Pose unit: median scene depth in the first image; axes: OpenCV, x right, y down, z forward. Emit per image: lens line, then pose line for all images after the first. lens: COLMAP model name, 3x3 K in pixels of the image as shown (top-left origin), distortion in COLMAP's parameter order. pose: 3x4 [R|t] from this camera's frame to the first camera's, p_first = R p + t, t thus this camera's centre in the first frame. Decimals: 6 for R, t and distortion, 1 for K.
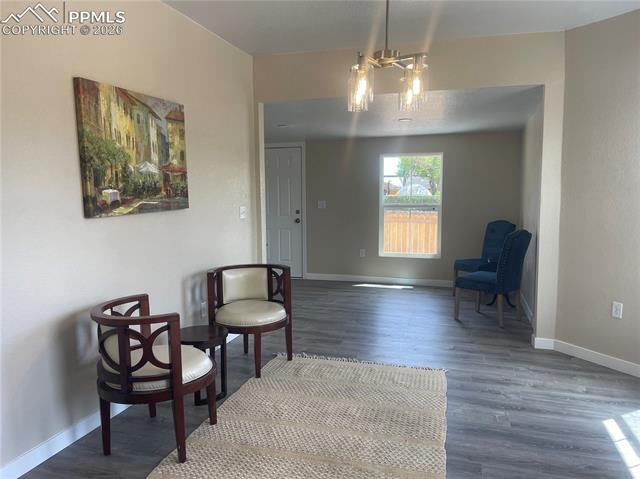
lens RADIAL K [[479.6, 0, 327.8], [0, 479.6, 237.7], [0, 0, 1]] dist [0.070617, -0.103784]
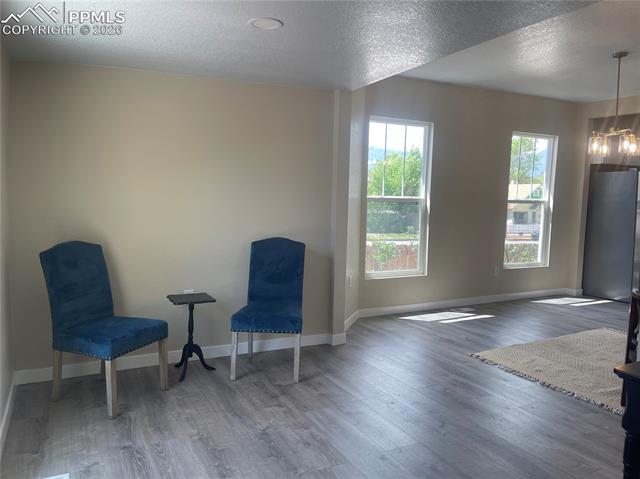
lens RADIAL K [[480.6, 0, 323.0], [0, 480.6, 241.4], [0, 0, 1]] dist [0.064080, -0.091304]
pose [[-0.697249, -0.081639, 0.712165, -0.357680], [0.047885, 0.985970, 0.159908, -0.221341], [-0.715228, 0.145598, -0.683557, 2.277890]]
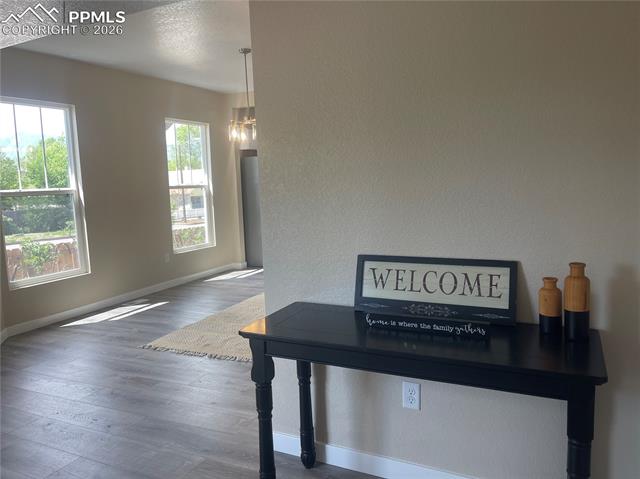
lens RADIAL K [[481.1, 0, 328.0], [0, 481.1, 240.4], [0, 0, 1]] dist [0.062956, -0.089708]
pose [[-0.987329, 0.018068, 0.157652, -0.420664], [0.052586, 0.974614, 0.217629, -0.217720], [-0.149718, 0.223162, -0.963215, 2.240688]]
